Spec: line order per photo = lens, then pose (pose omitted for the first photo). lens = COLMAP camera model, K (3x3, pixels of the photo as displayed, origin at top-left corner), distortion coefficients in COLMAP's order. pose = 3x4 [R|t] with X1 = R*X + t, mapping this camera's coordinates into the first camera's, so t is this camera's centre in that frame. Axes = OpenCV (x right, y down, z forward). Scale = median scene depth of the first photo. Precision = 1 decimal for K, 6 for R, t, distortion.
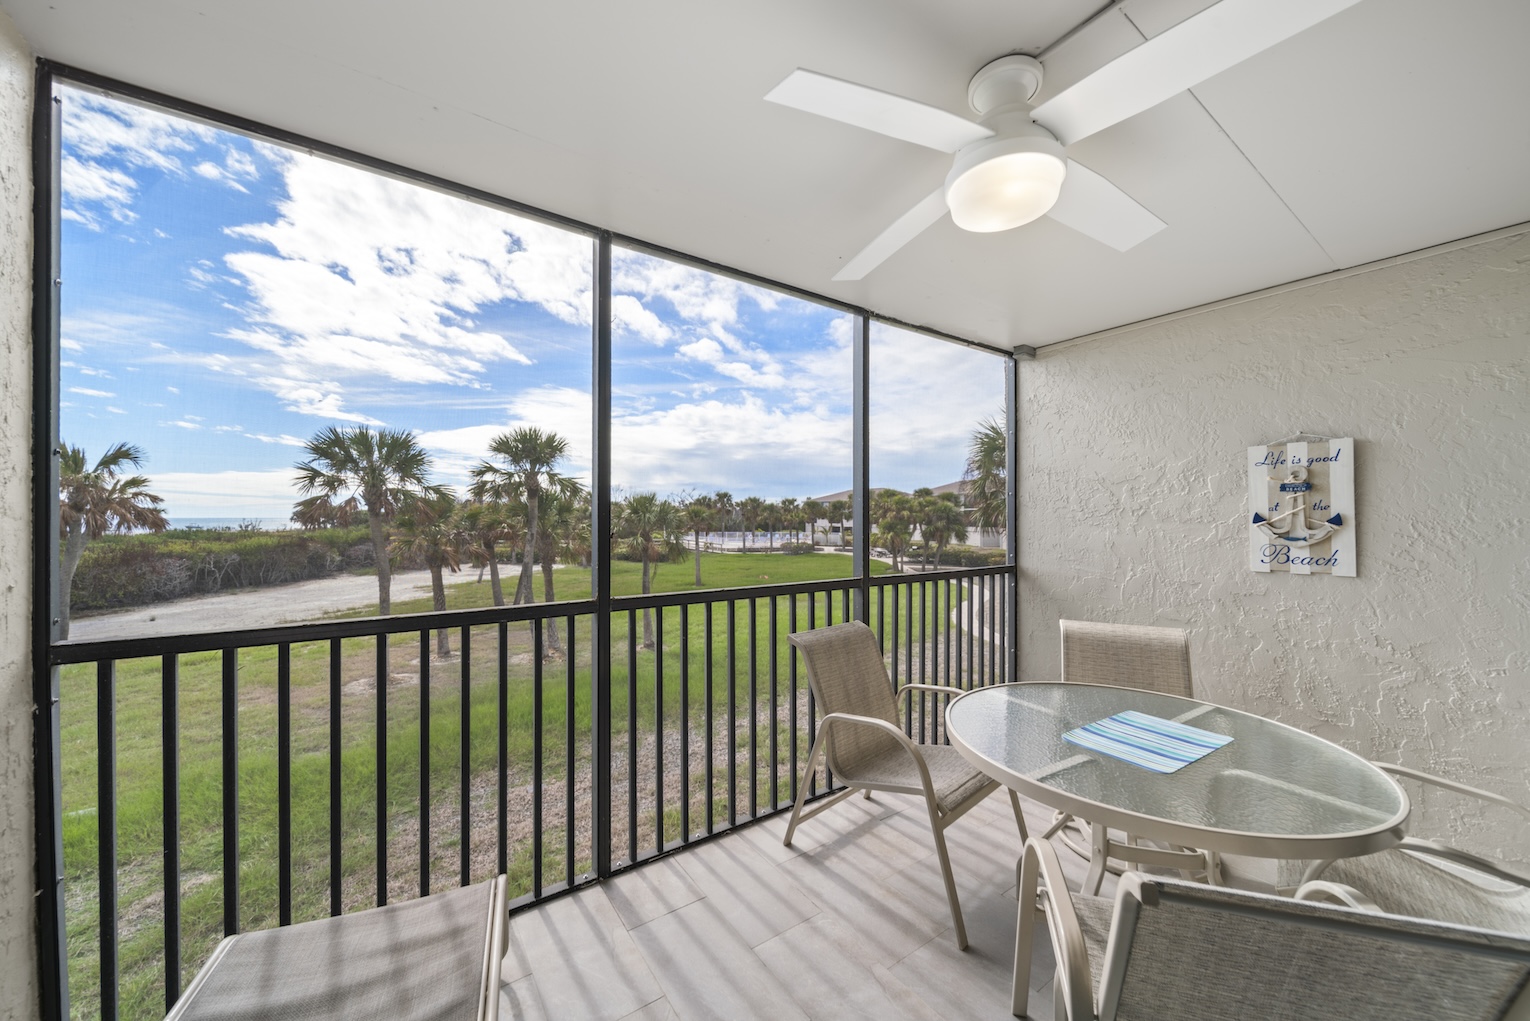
lens RADIAL K [[548.2, 0, 761.5], [0, 548.2, 516.4], [0, 0, 1]] dist [0.005108, -0.002116]
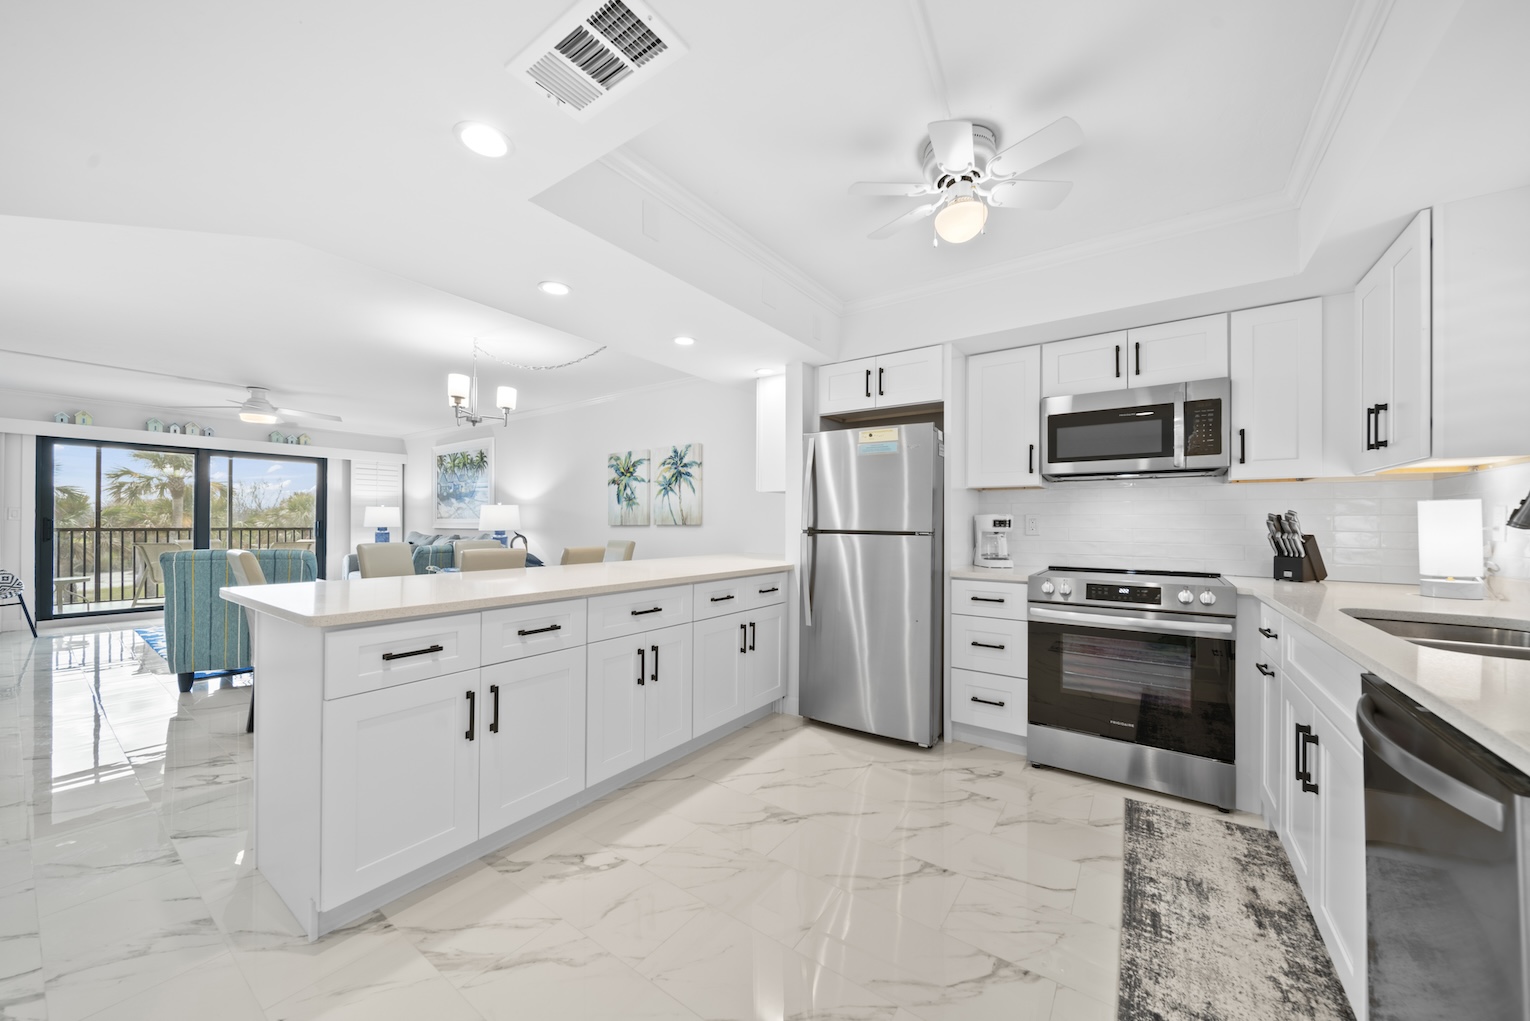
lens RADIAL K [[548.2, 0, 754.7], [0, 548.2, 524.8], [0, 0, 1]] dist [0.005108, -0.002116]
pose [[0.940990, 0.003828, 0.338414, 0.345589], [-0.005559, 0.999976, 0.004146, 0.012448], [-0.338390, -0.005783, 0.940988, -0.524784]]
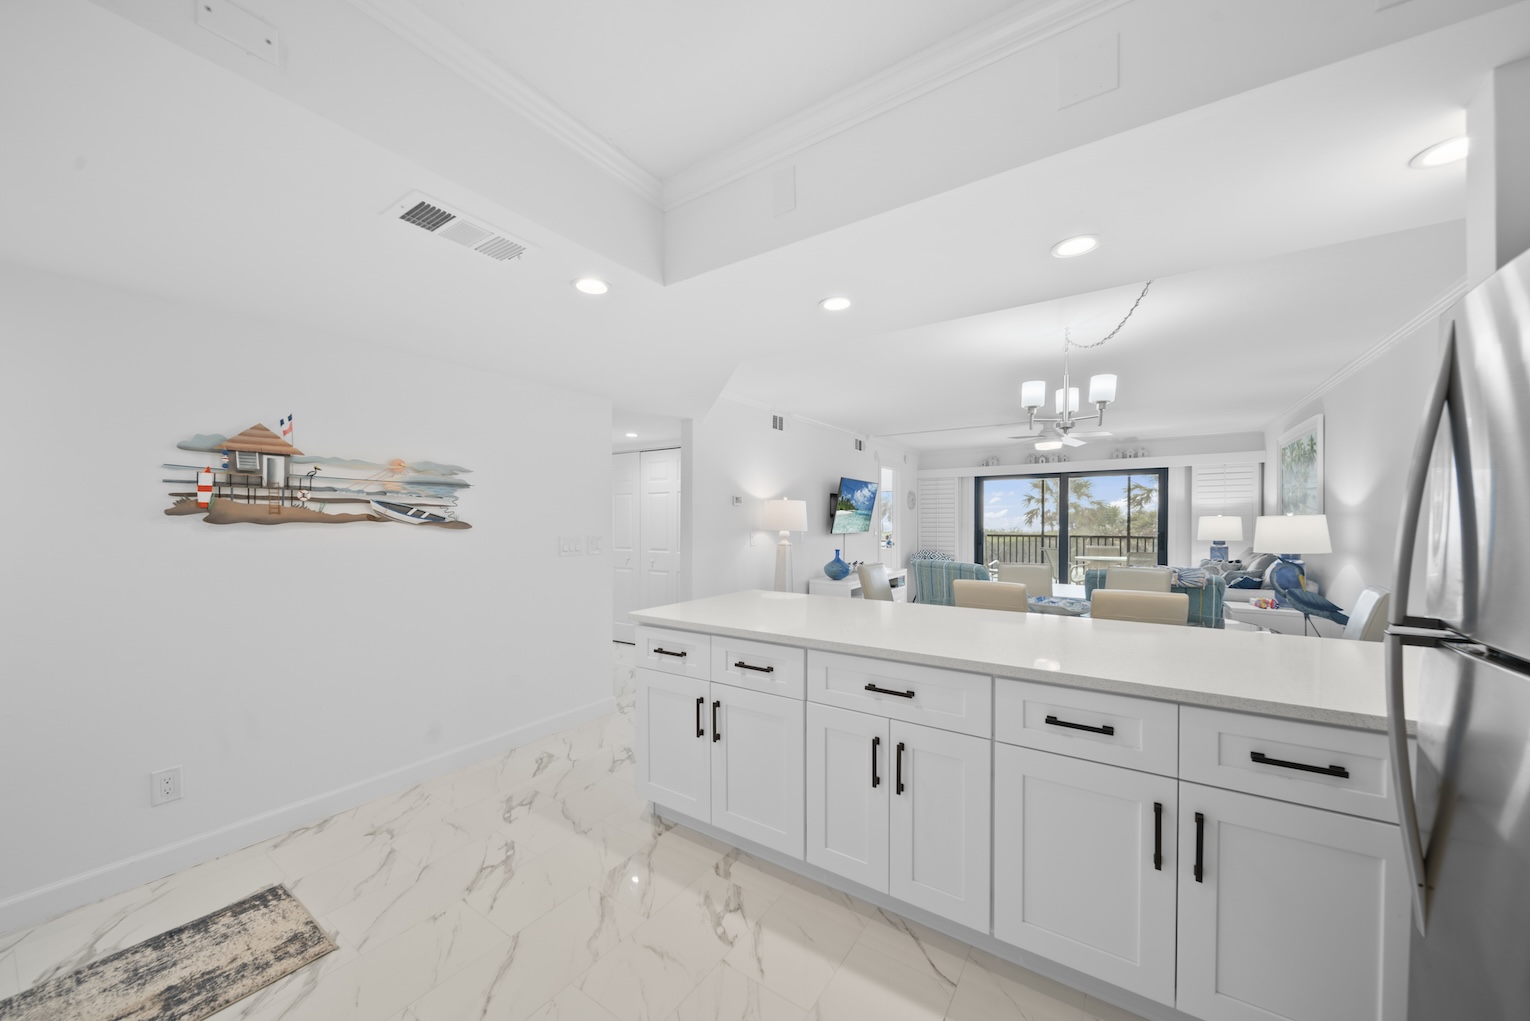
lens RADIAL K [[548.2, 0, 749.9], [0, 548.2, 531.4], [0, 0, 1]] dist [0.005108, -0.002116]
pose [[0.357547, 0.015307, -0.933770, 0.457714], [0.002519, 0.999846, 0.017355, 0.003393], [0.933892, -0.008557, 0.357454, -0.439881]]
